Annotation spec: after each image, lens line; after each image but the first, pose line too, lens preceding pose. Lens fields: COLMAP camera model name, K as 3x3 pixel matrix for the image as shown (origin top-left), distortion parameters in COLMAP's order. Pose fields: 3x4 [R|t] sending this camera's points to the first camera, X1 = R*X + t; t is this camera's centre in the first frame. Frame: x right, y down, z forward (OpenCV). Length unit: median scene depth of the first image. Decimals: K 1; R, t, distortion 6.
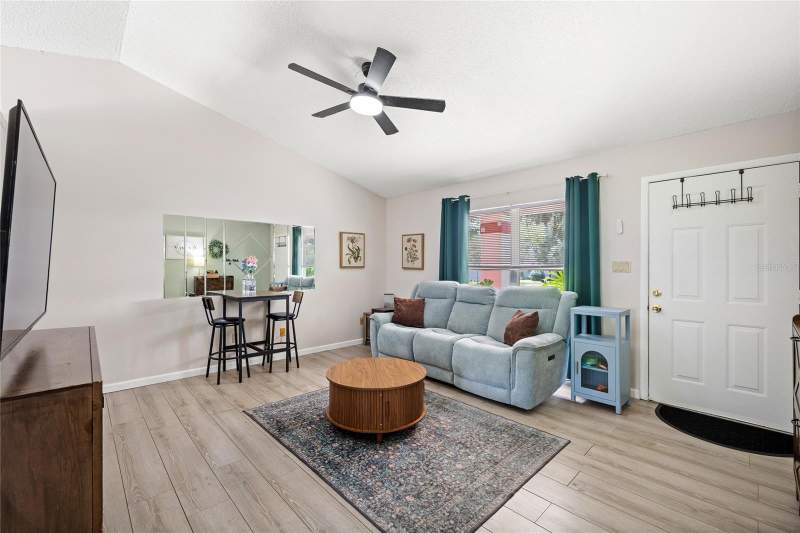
lens RADIAL K [[337.1, 0, 398.2], [0, 337.1, 267.8], [0, 0, 1]] dist [-0.002876, -0.000459]
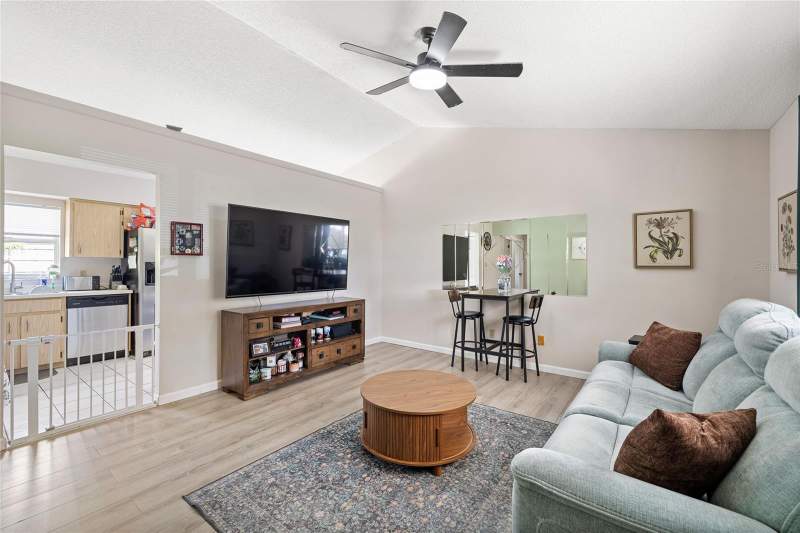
lens RADIAL K [[337.1, 0, 398.3], [0, 337.1, 262.7], [0, 0, 1]] dist [-0.002876, -0.000459]
pose [[0.162031, -0.011800, -0.986715, 0.493747], [-0.005154, 0.999905, -0.012804, 0.001326], [0.986772, 0.007160, 0.161955, 0.516251]]
